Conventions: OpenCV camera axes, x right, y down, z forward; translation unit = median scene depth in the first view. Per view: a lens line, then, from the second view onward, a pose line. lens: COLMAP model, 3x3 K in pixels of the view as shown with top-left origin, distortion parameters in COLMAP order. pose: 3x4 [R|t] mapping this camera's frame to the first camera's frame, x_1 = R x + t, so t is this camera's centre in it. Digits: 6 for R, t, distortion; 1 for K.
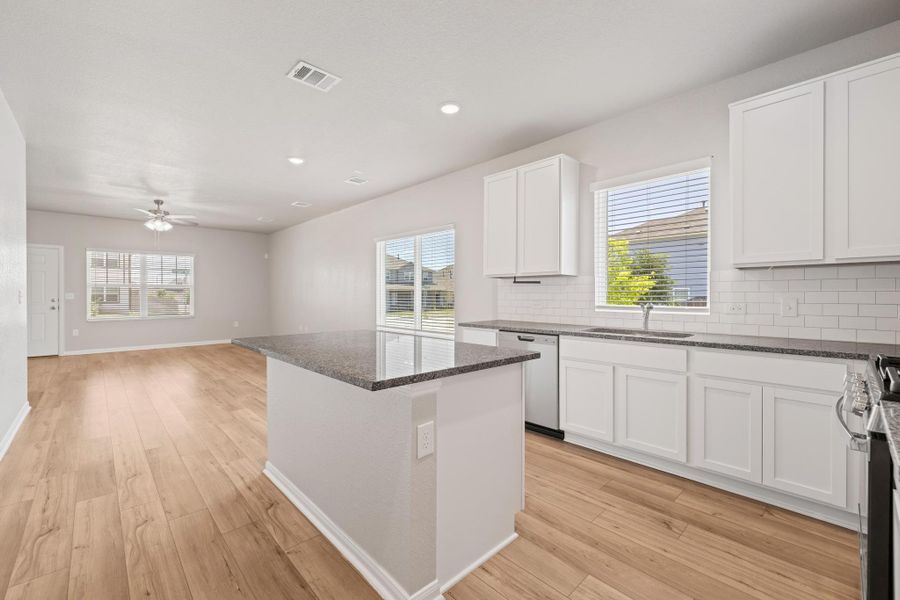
lens RADIAL K [[376.4, 0, 444.2], [0, 376.4, 297.1], [0, 0, 1]] dist [0.000719, -0.000407]
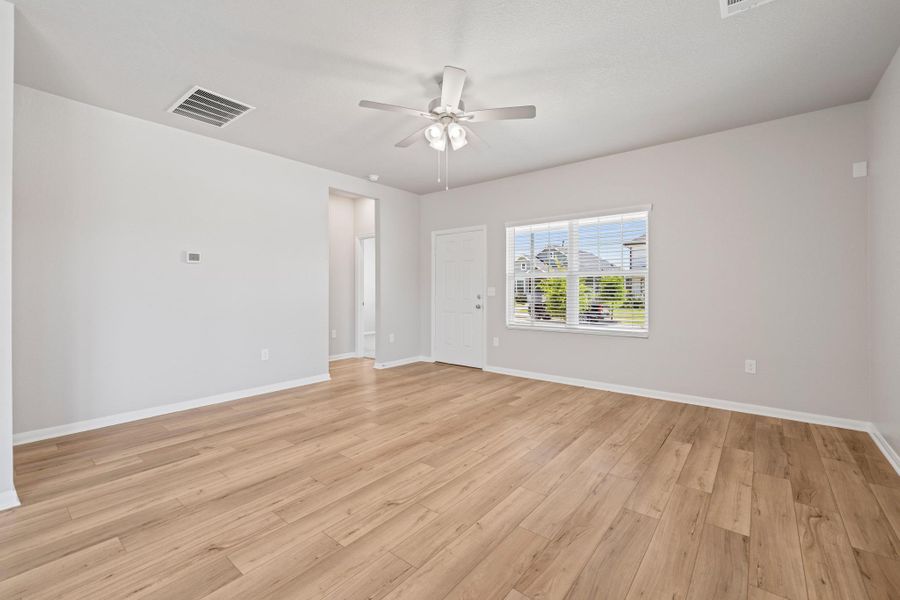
lens RADIAL K [[383.8, 0, 446.5], [0, 383.8, 288.5], [0, 0, 1]] dist [0.000524, 0.000211]
pose [[0.132702, -0.002643, -0.991152, -0.305502], [-0.006509, 0.999973, -0.003538, -0.006288], [0.991135, 0.006921, 0.132681, 0.954669]]
